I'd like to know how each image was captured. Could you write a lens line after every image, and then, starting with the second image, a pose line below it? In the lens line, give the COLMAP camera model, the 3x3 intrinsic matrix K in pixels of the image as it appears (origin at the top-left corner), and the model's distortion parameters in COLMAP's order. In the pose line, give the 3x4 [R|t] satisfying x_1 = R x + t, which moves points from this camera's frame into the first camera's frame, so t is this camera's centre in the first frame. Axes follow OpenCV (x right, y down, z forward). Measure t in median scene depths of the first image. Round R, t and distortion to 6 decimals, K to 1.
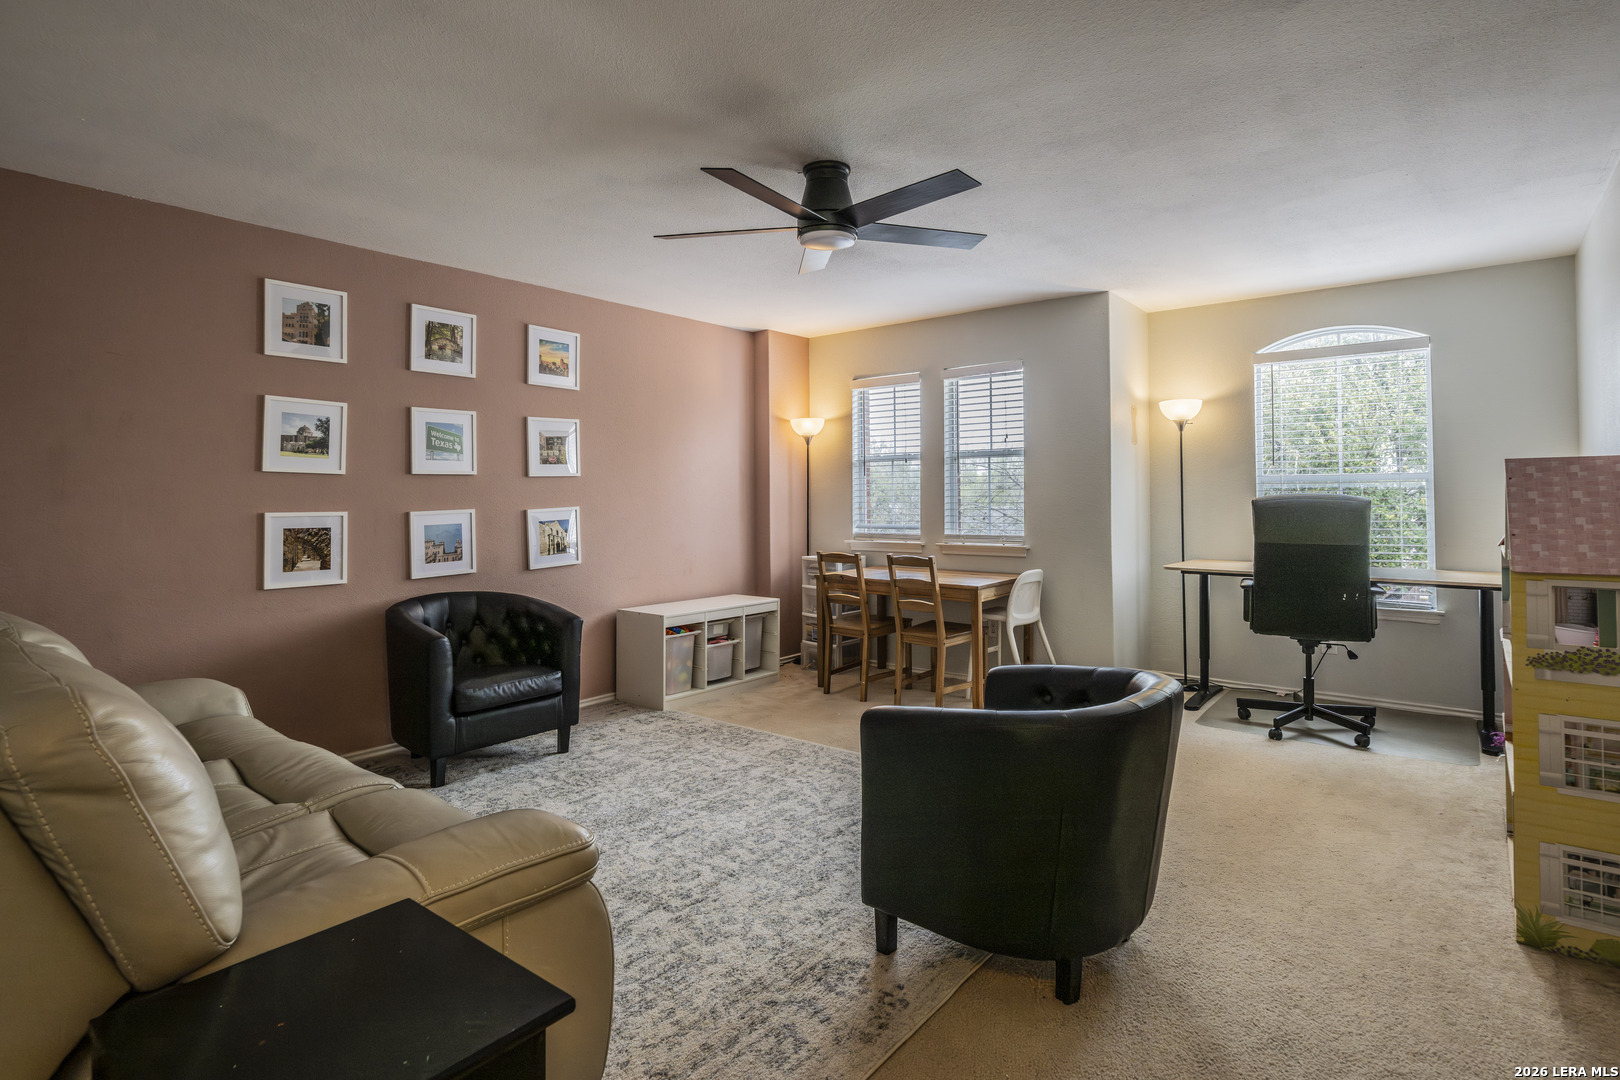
lens RADIAL K [[828.8, 0, 800.4], [0, 828.8, 493.8], [0, 0, 1]] dist [-0.000289, -0.000092]
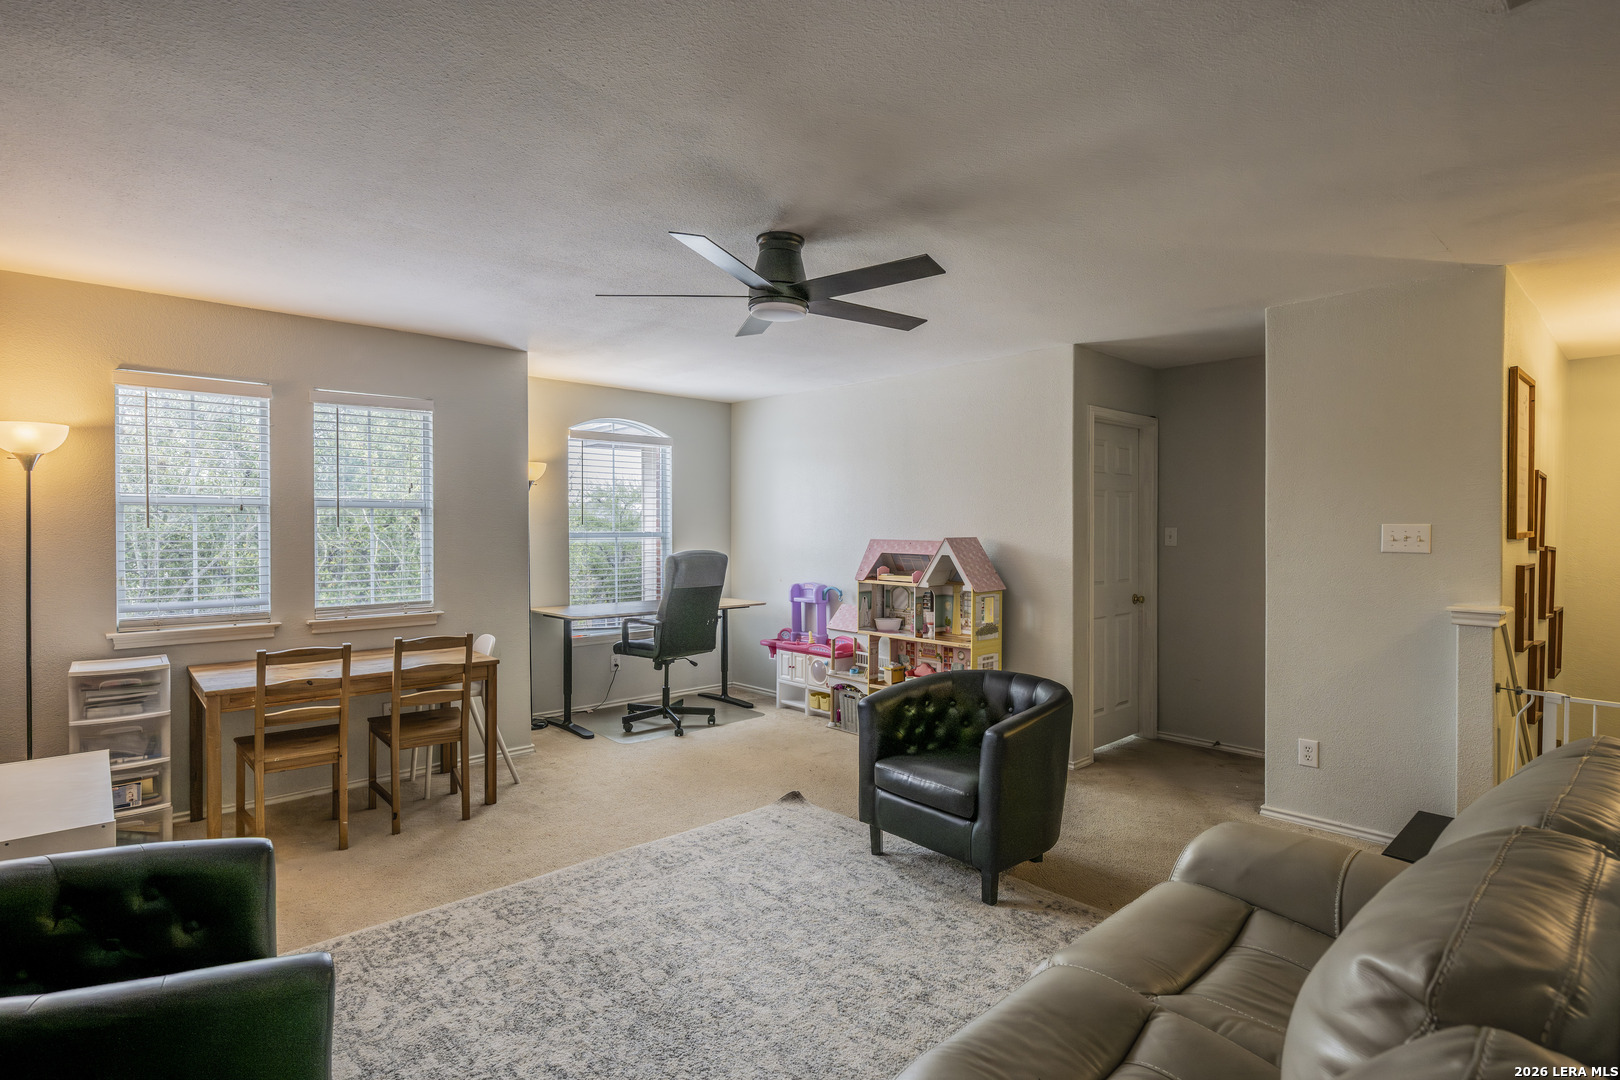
lens RADIAL K [[828.8, 0, 809.0], [0, 828.8, 537.3], [0, 0, 1]] dist [-0.000289, -0.000092]
pose [[0.127640, -0.005796, 0.991804, -0.658640], [-0.002081, 0.999979, 0.006112, -0.026930], [-0.991818, -0.002844, 0.127625, 0.581617]]
